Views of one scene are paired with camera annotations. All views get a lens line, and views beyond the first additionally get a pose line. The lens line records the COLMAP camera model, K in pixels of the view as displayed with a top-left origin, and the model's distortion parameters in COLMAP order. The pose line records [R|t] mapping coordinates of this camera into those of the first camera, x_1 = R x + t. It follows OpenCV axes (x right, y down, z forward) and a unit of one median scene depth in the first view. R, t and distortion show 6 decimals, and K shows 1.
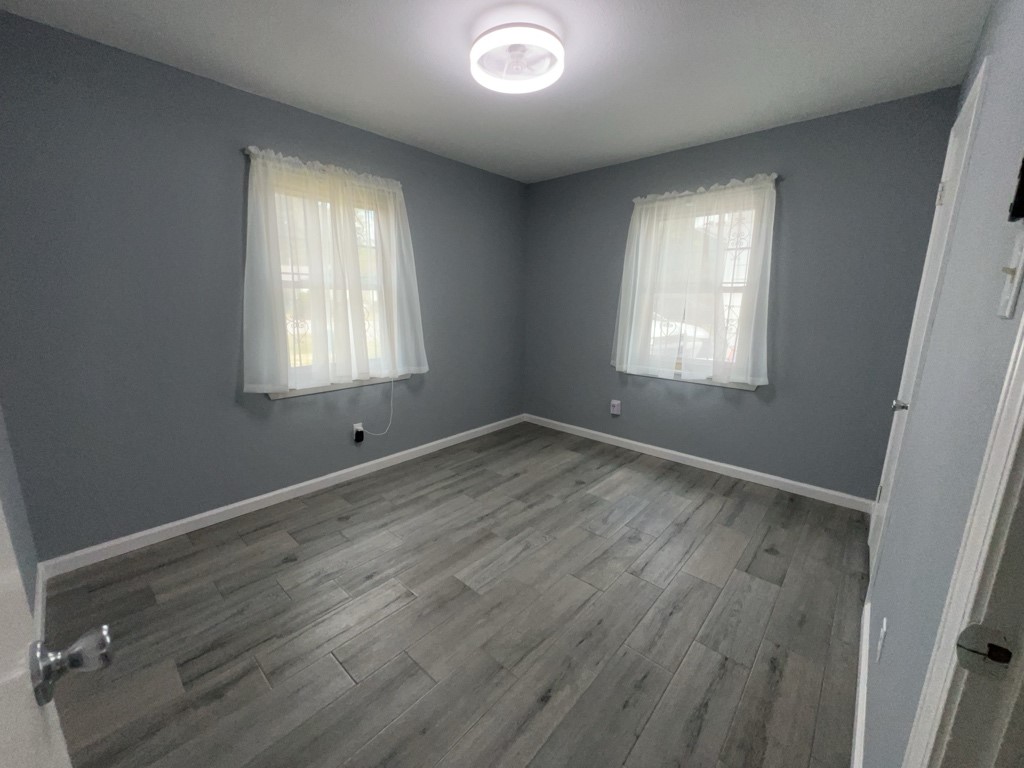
lens RADIAL K [[406.4, 0, 513.2], [0, 406.4, 381.1], [0, 0, 1]] dist [0.001011, -0.000085]
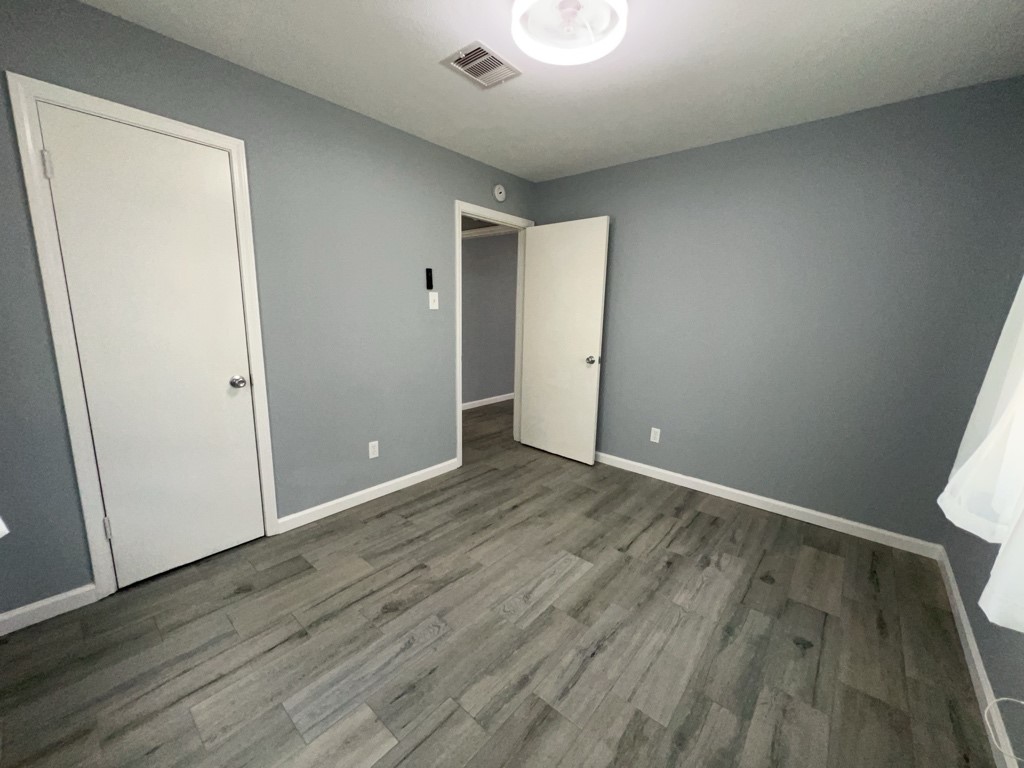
lens RADIAL K [[406.4, 0, 513.2], [0, 406.4, 381.1], [0, 0, 1]] dist [0.001011, -0.000085]
pose [[-0.999258, -0.025501, -0.028856, 0.098818], [-0.034283, 0.930383, 0.364981, -0.324037], [0.017539, 0.365700, -0.930568, 1.620304]]
